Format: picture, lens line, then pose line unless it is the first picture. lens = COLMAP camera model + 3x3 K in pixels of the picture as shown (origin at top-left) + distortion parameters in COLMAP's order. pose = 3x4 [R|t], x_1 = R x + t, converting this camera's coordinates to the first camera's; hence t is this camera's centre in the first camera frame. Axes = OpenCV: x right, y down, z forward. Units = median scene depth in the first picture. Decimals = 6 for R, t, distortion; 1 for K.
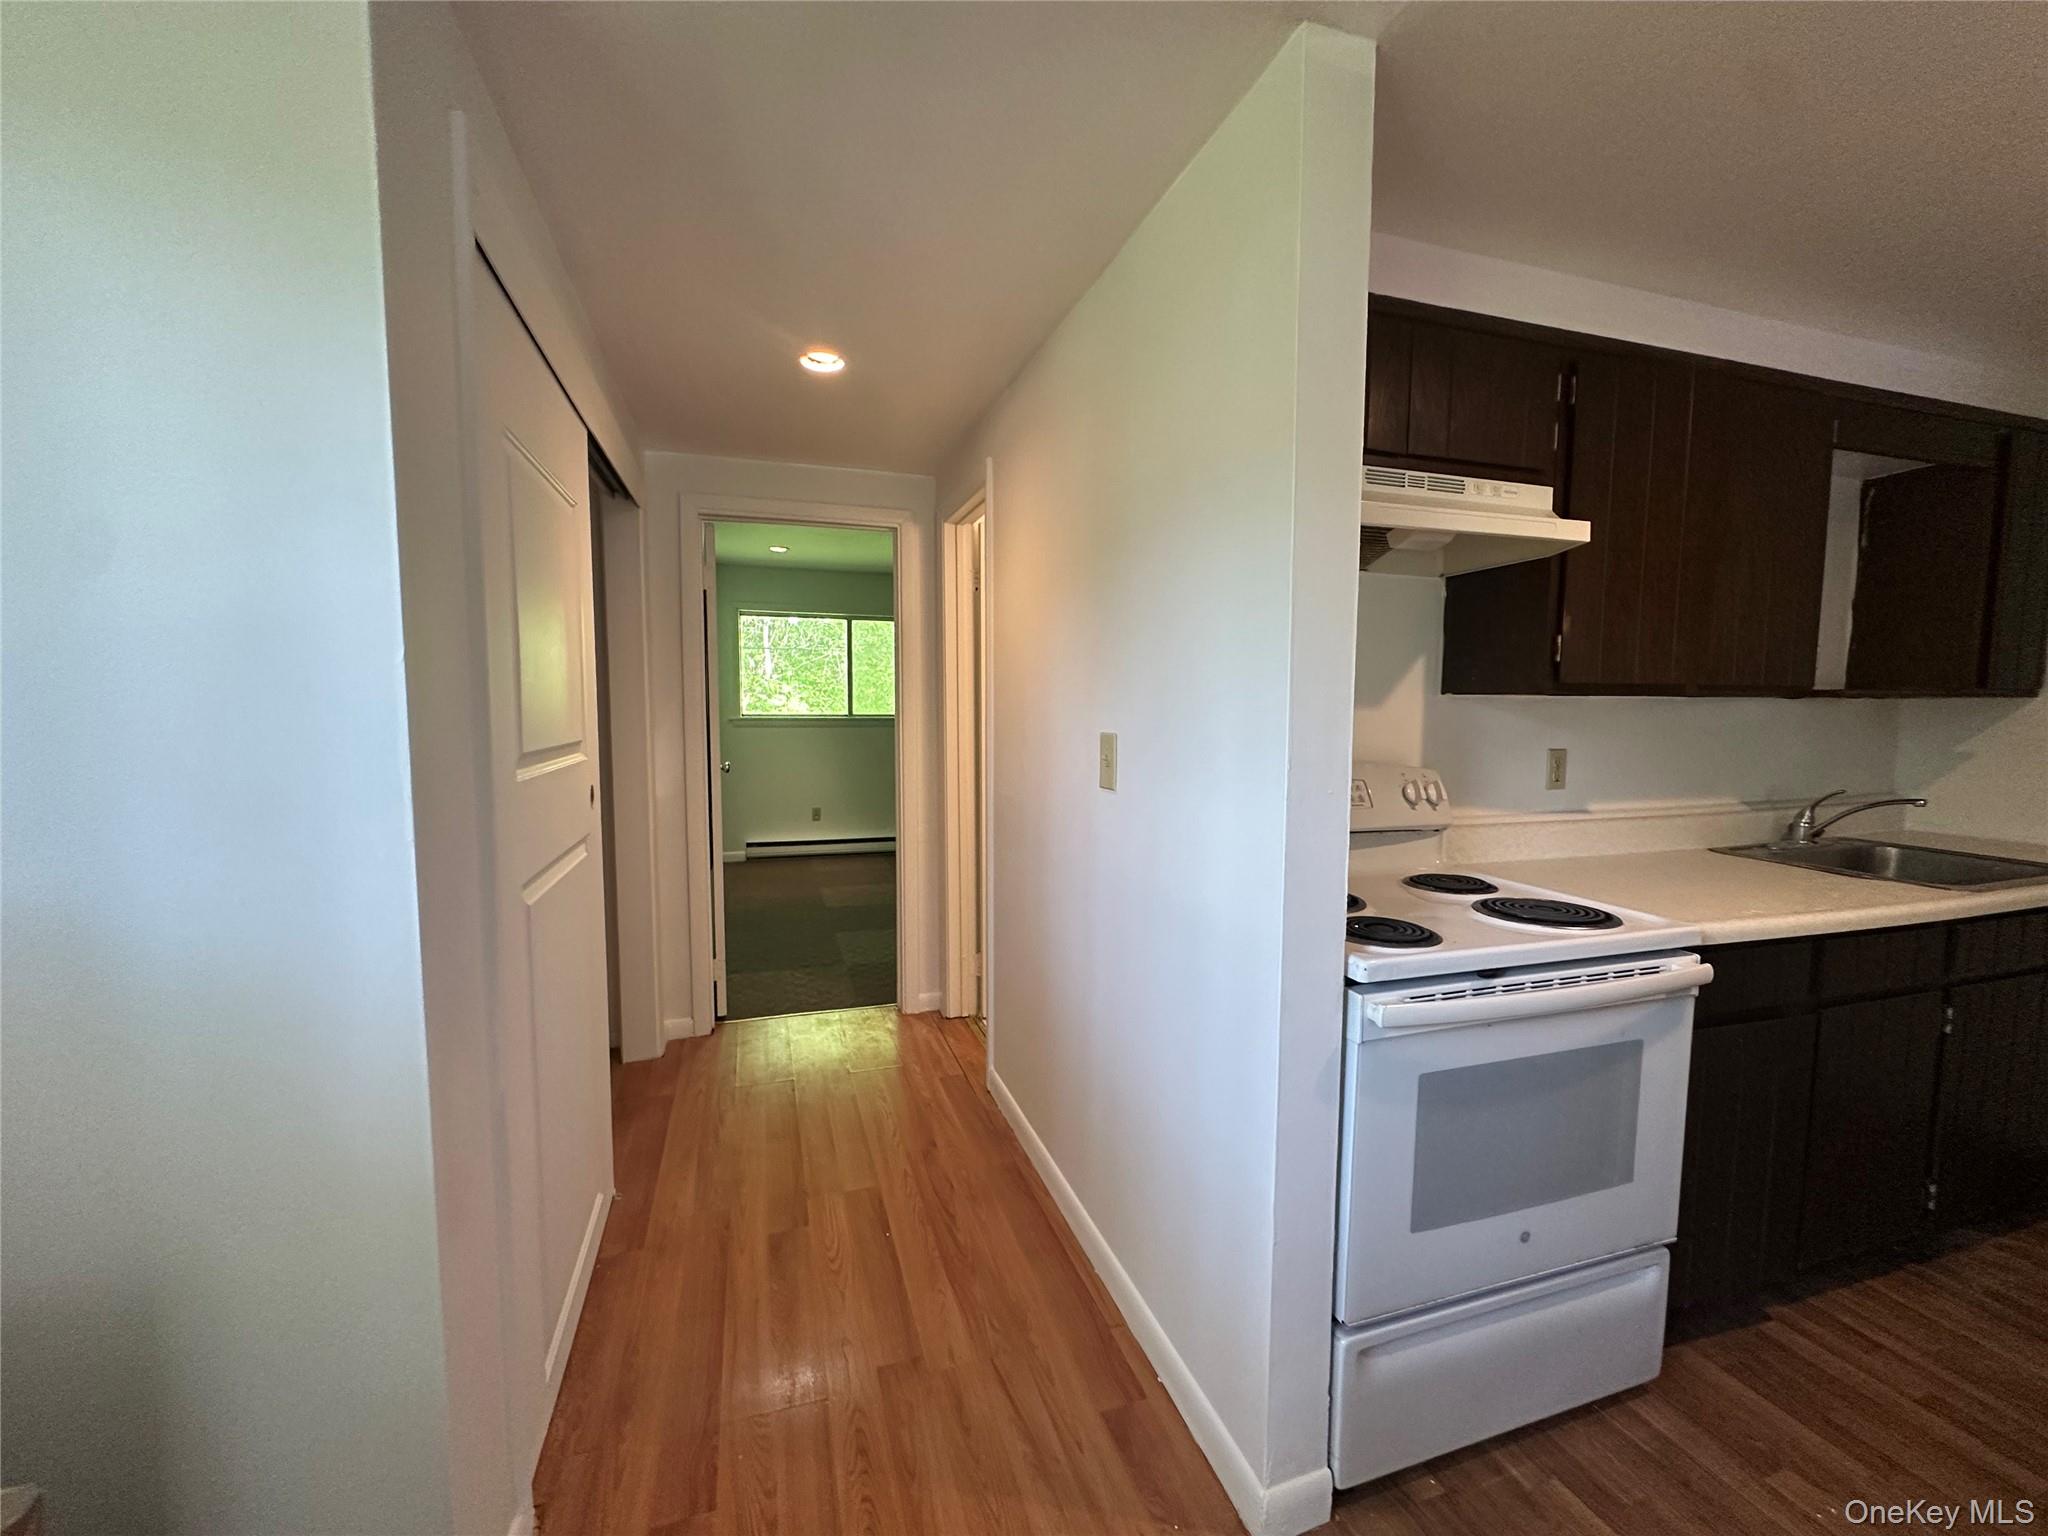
lens RADIAL K [[817.2, 0, 1022.7], [0, 817.2, 767.3], [0, 0, 1]] dist [-0.001870, 0.000635]
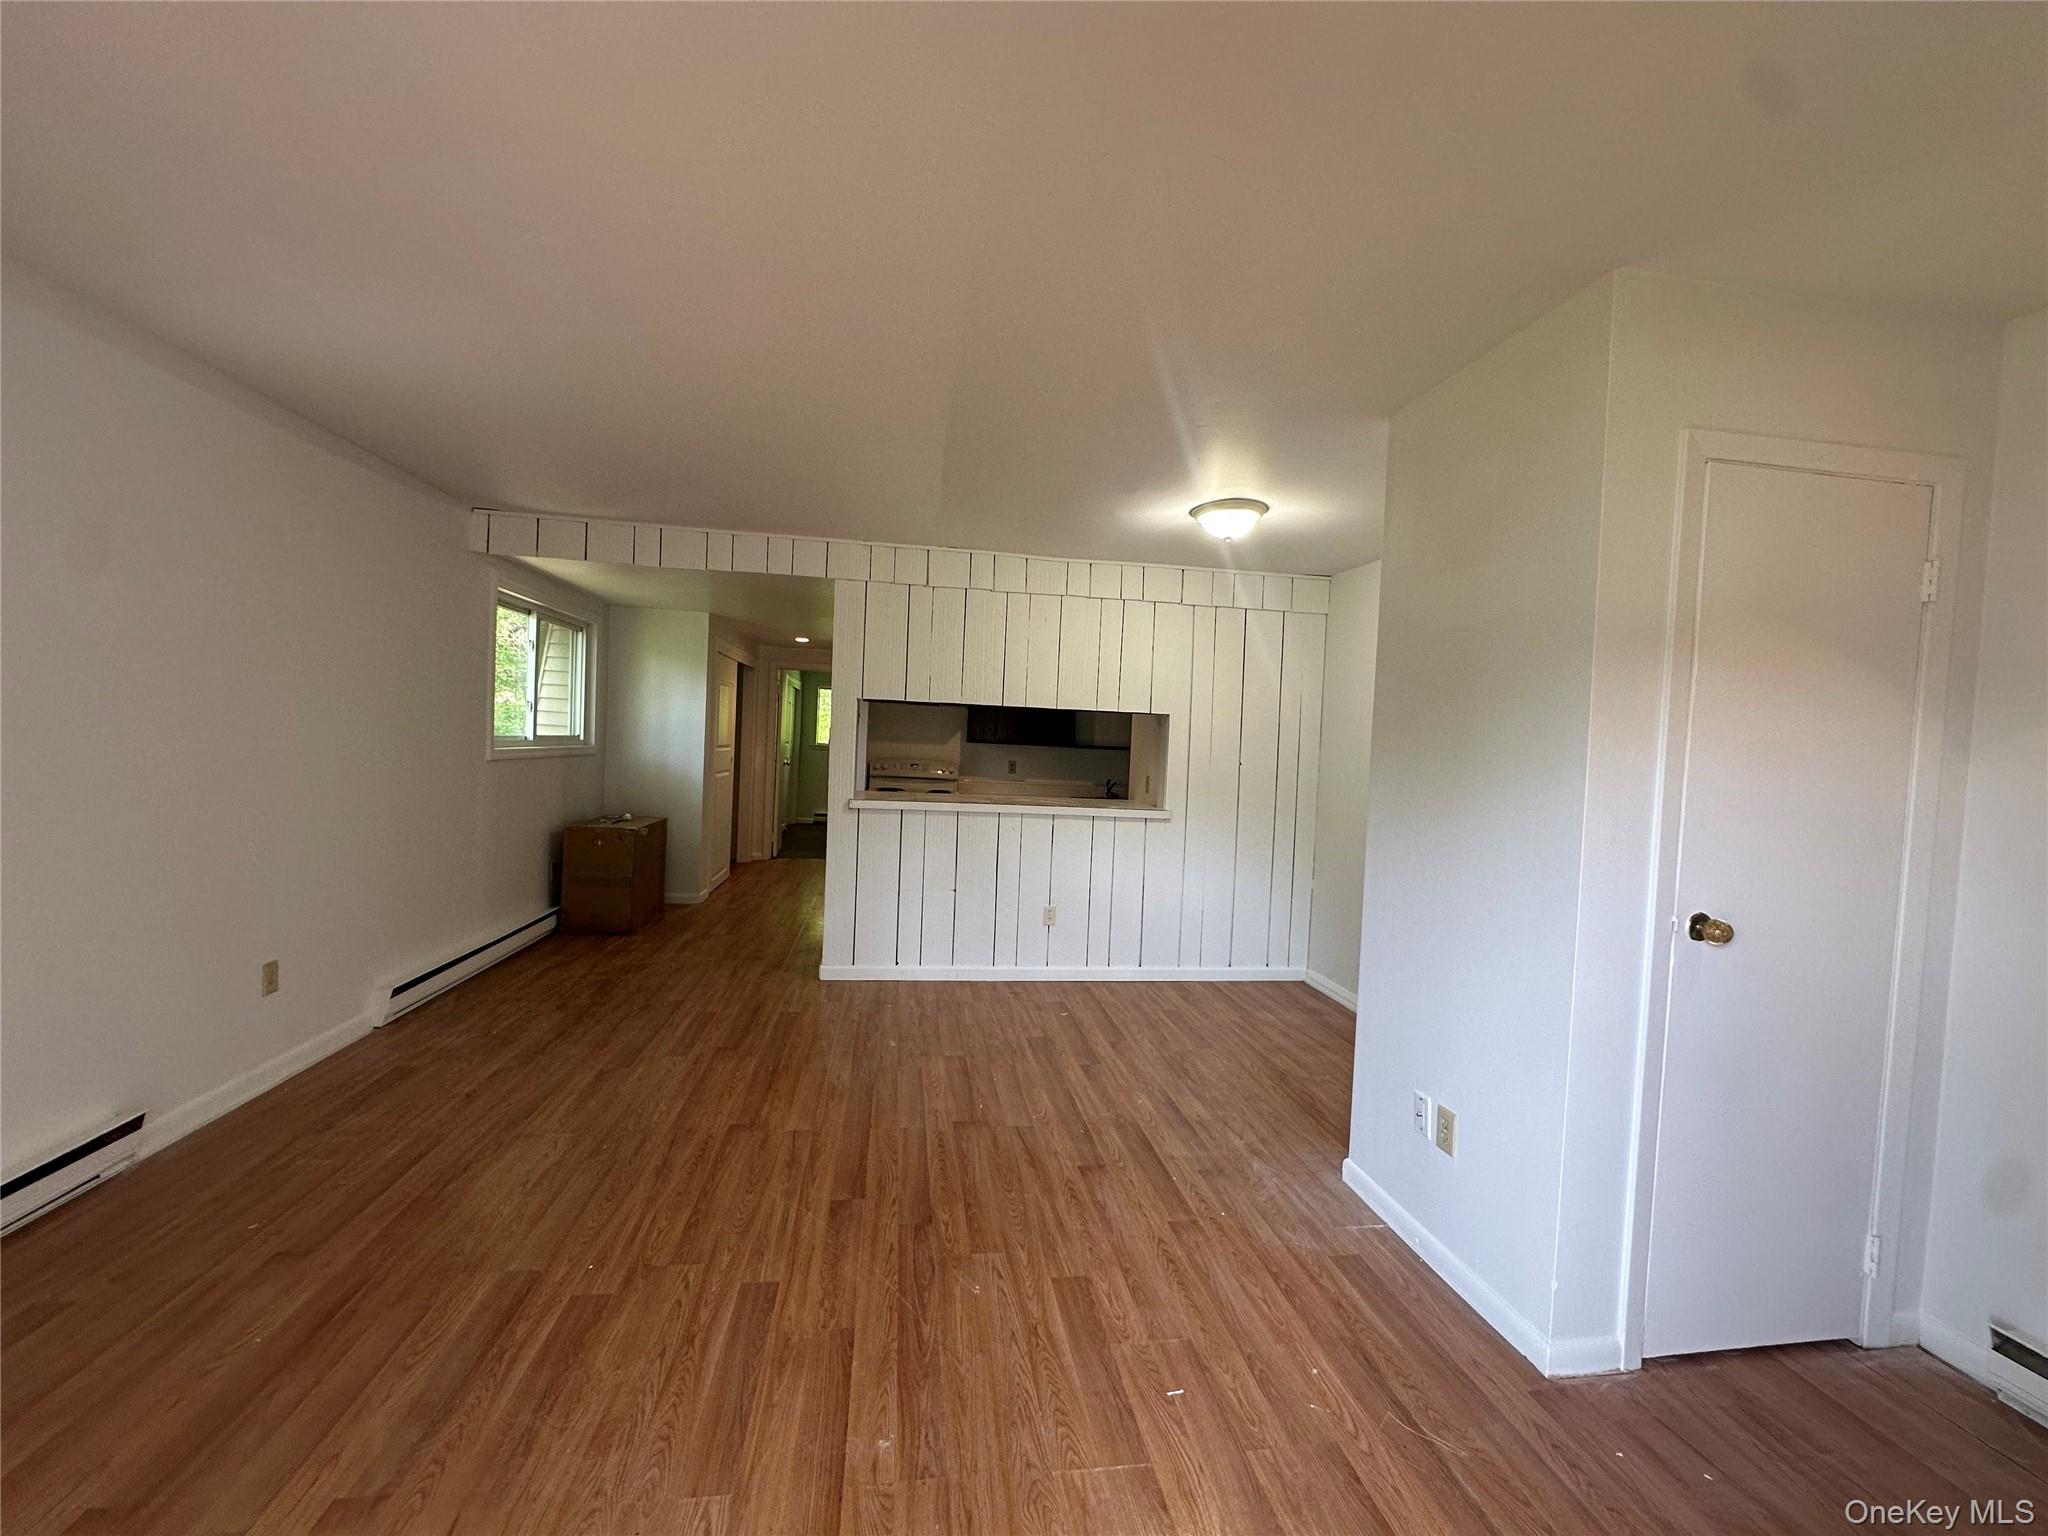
lens RADIAL K [[817.2, 0, 1022.7], [0, 817.2, 767.3], [0, 0, 1]] dist [-0.001870, 0.000635]
pose [[0.985477, 0.046183, -0.163406, 1.102117], [-0.054713, 0.997343, -0.048093, 0.138832], [0.160751, 0.056335, 0.985386, -1.944871]]
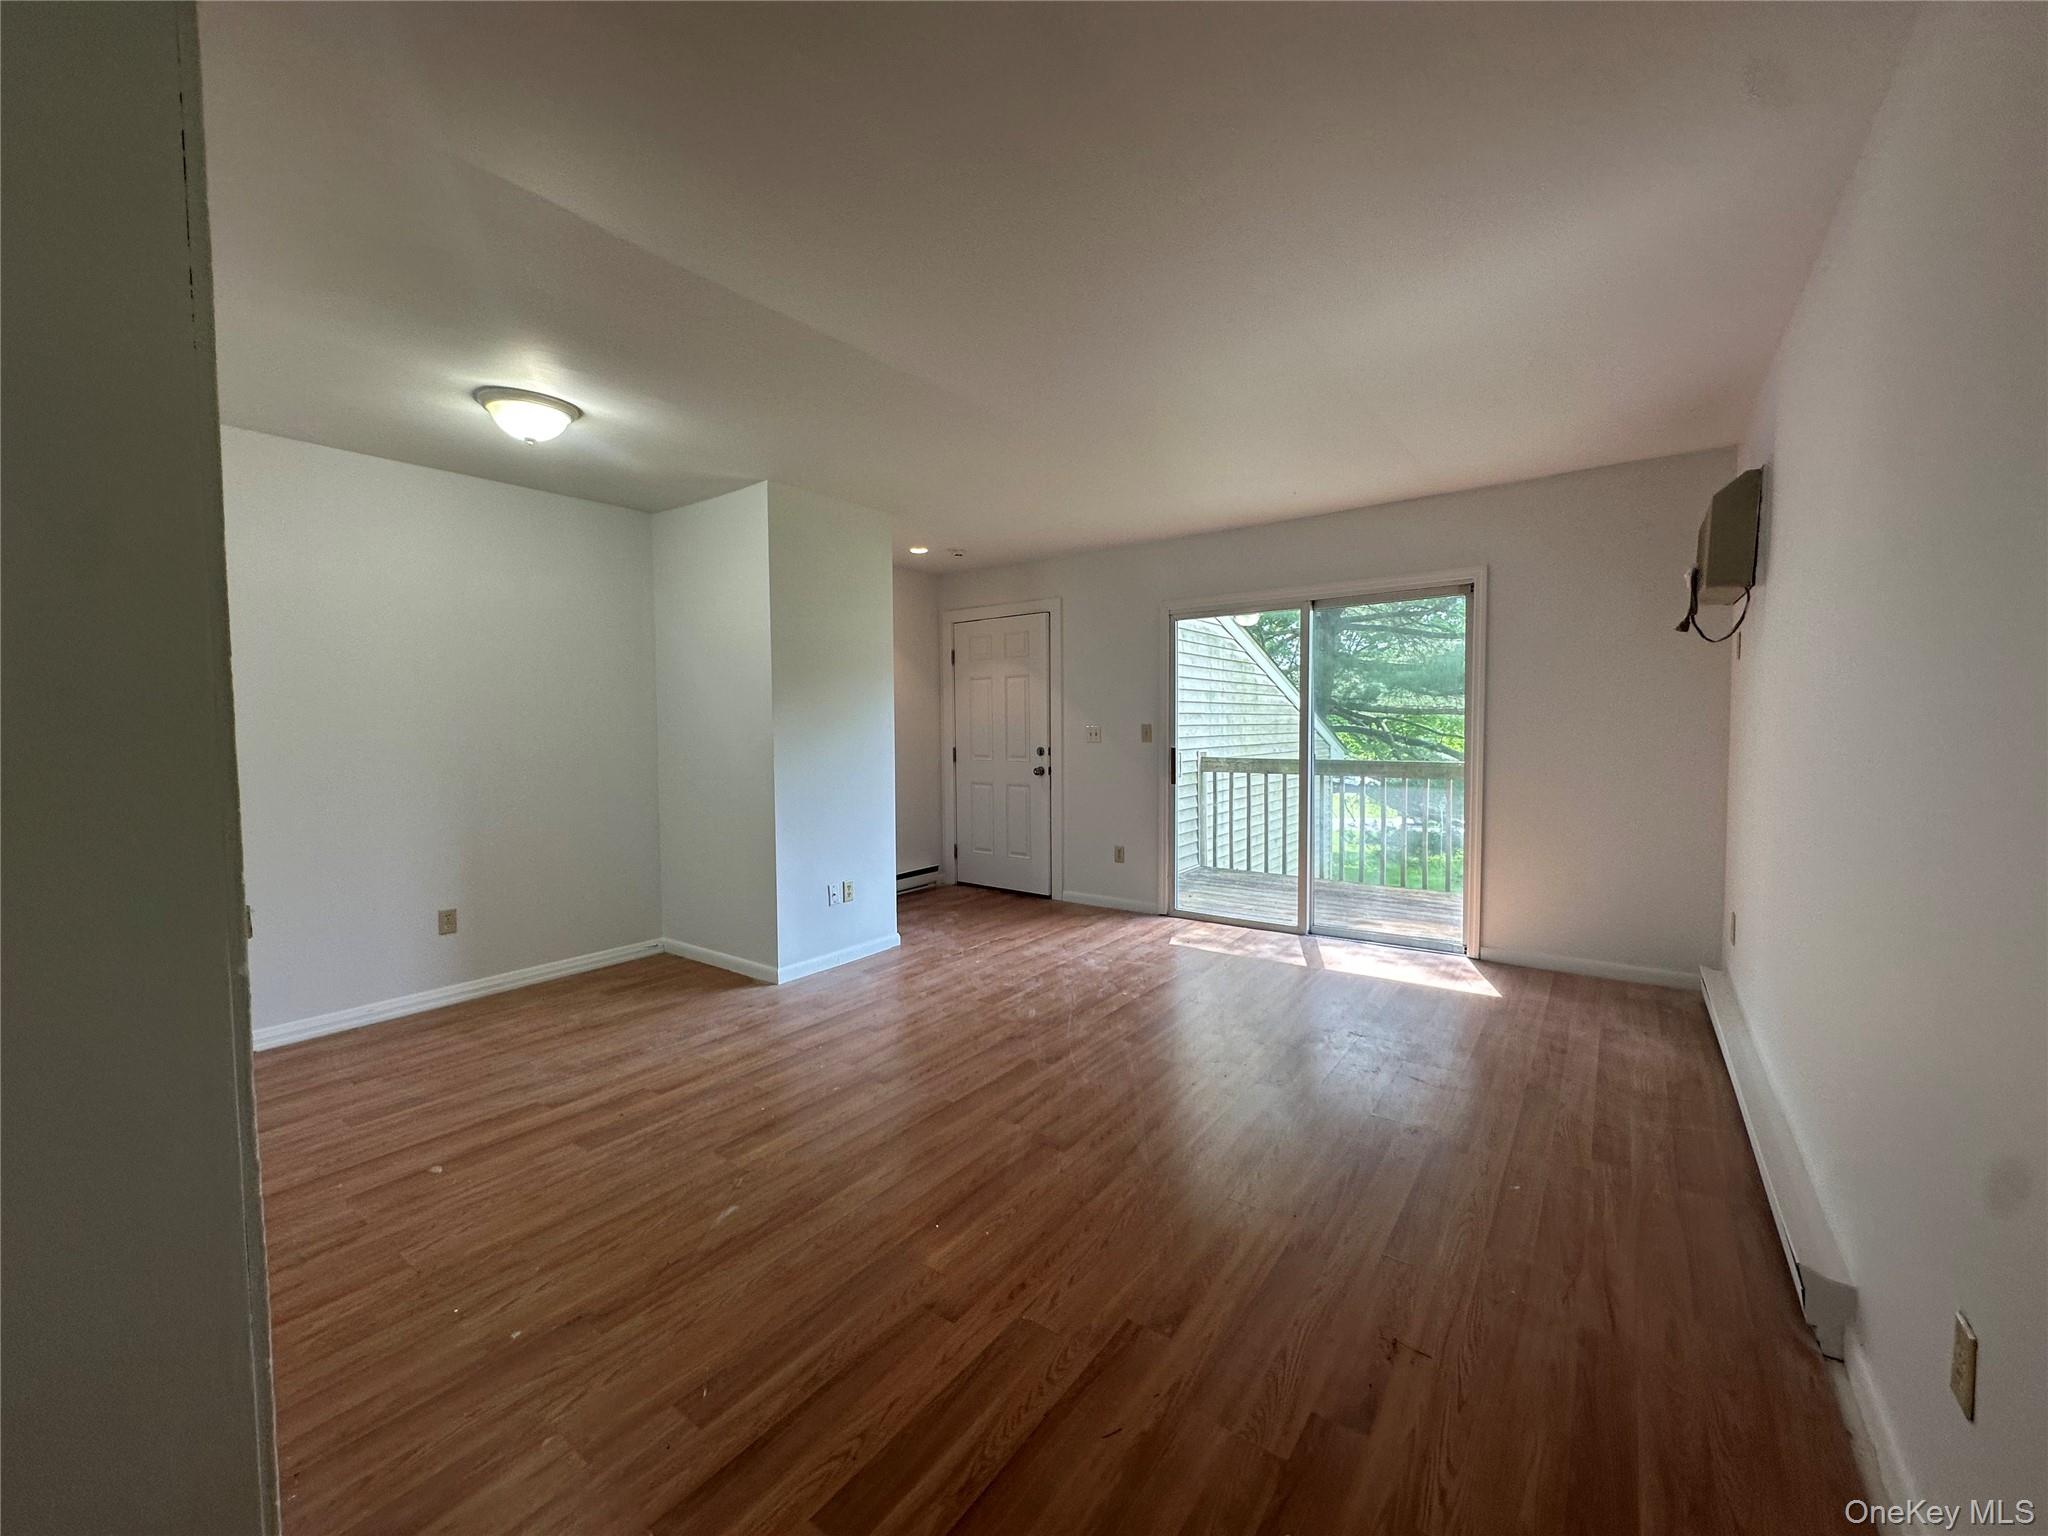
lens RADIAL K [[817.2, 0, 1022.7], [0, 817.2, 767.3], [0, 0, 1]] dist [-0.001870, 0.000635]
pose [[-0.584409, -0.039172, 0.810513, -0.191764], [0.069626, 0.992730, 0.098181, 0.051958], [-0.808467, 0.113810, -0.577433, -0.324683]]
